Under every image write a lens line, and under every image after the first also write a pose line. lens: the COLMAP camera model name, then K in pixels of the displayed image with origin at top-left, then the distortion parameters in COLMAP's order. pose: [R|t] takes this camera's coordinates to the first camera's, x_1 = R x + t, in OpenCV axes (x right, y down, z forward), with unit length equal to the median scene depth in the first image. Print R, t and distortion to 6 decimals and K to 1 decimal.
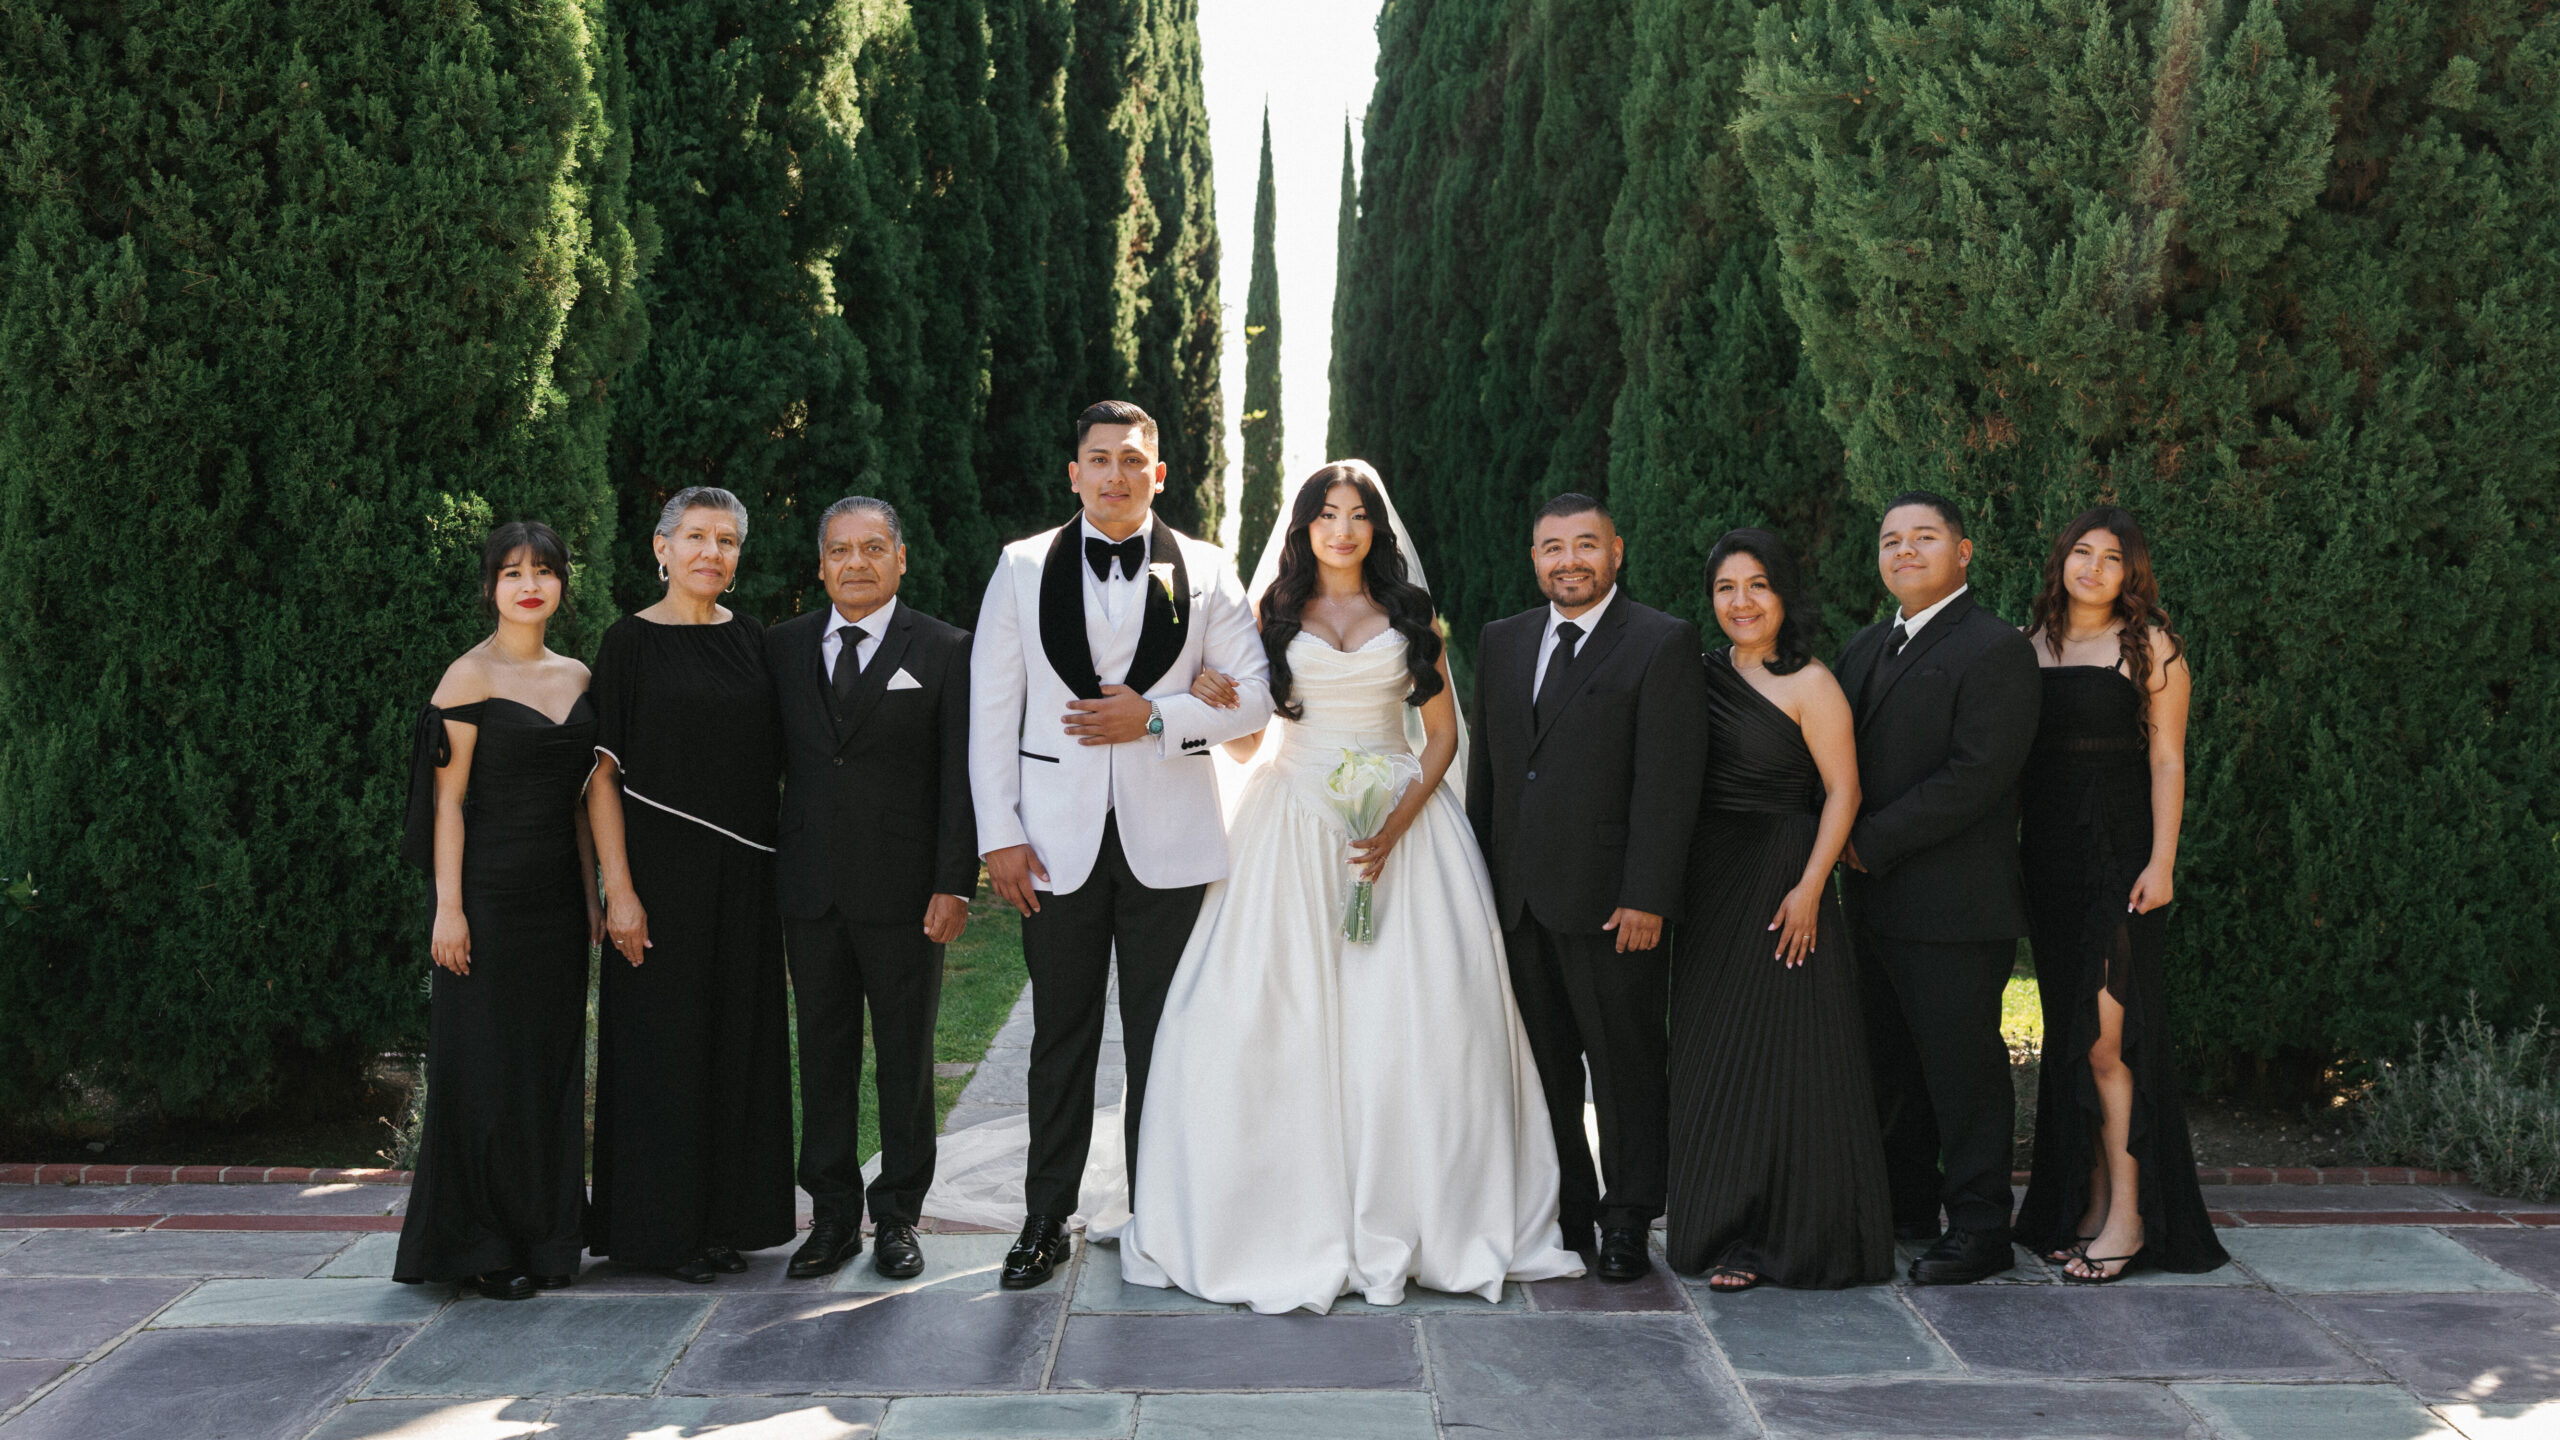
lens RADIAL K [[4028.0, 0, 1279.8], [0, 4028.0, 806.1], [0, 0, 1]] dist [0.325134, 0.006093]
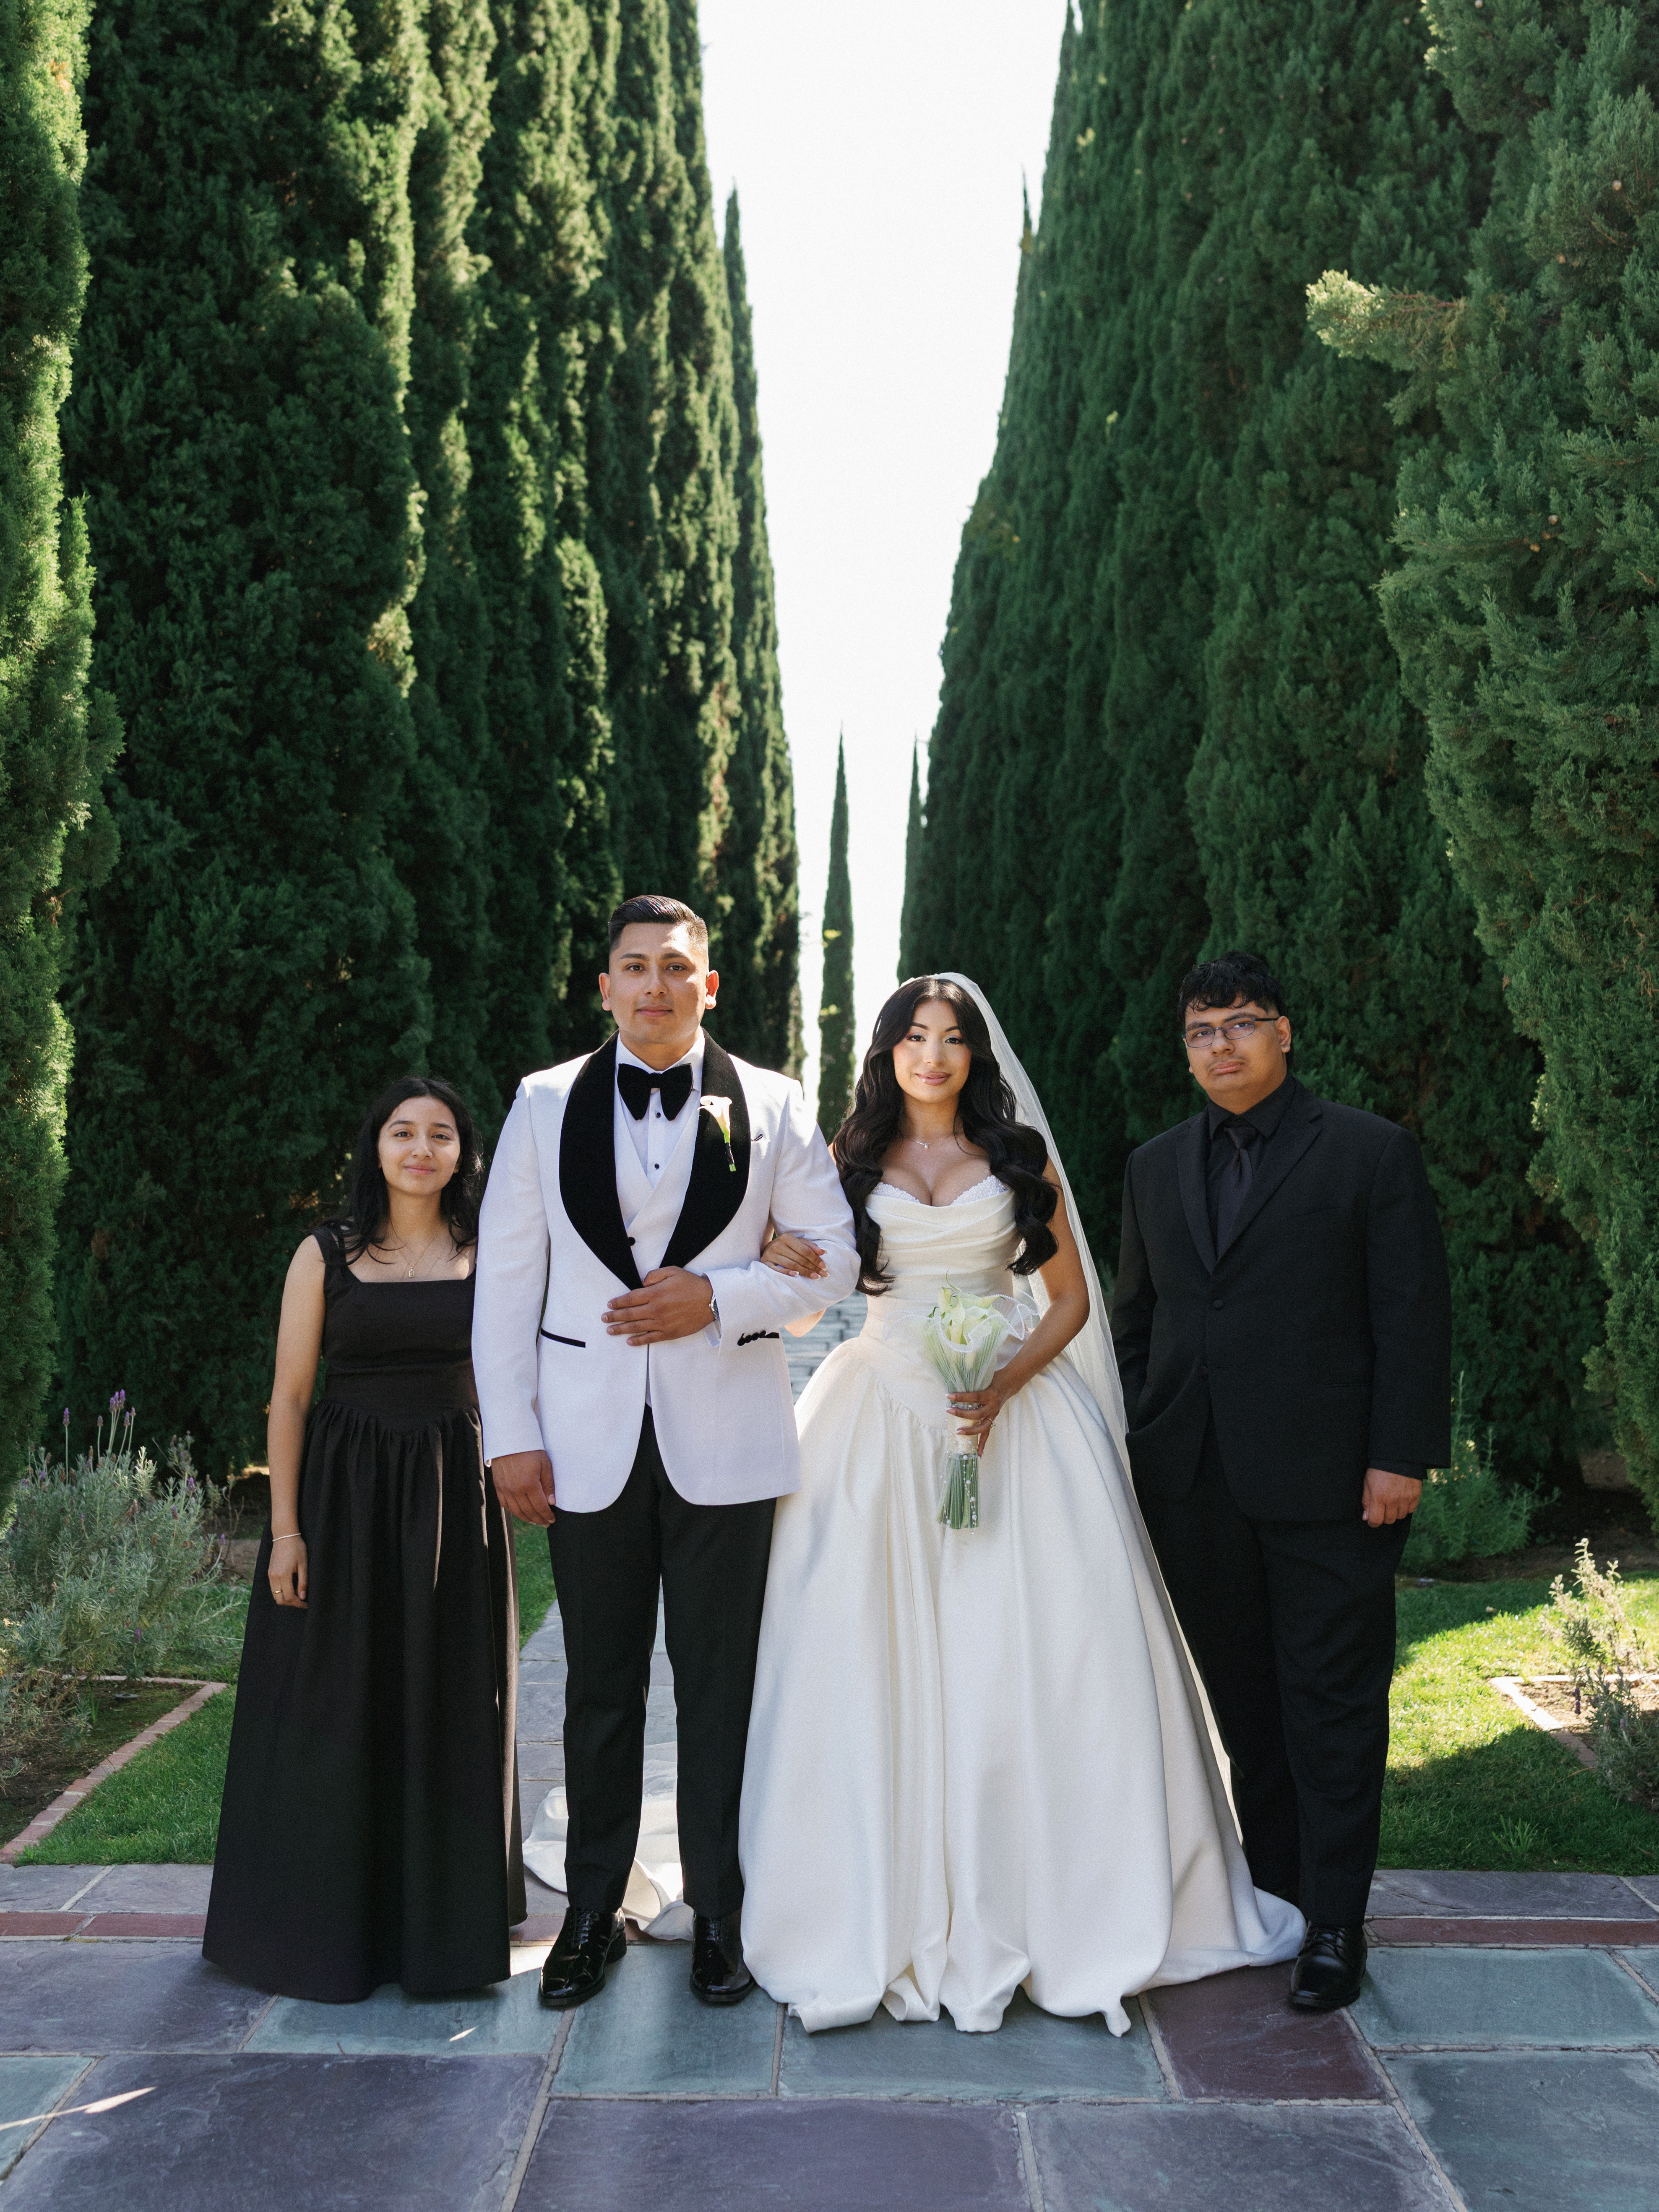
lens RADIAL K [[2883.3, 0, 829.5], [0, 2883.3, 1106.0], [0, 0, 1]] dist [-0.082061, -0.027643]
pose [[0.999941, 0.000428, -0.010856, 0.003569], [-0.001310, 0.996687, -0.081324, -0.009615], [0.010786, 0.081333, 0.996629, 0.341409]]
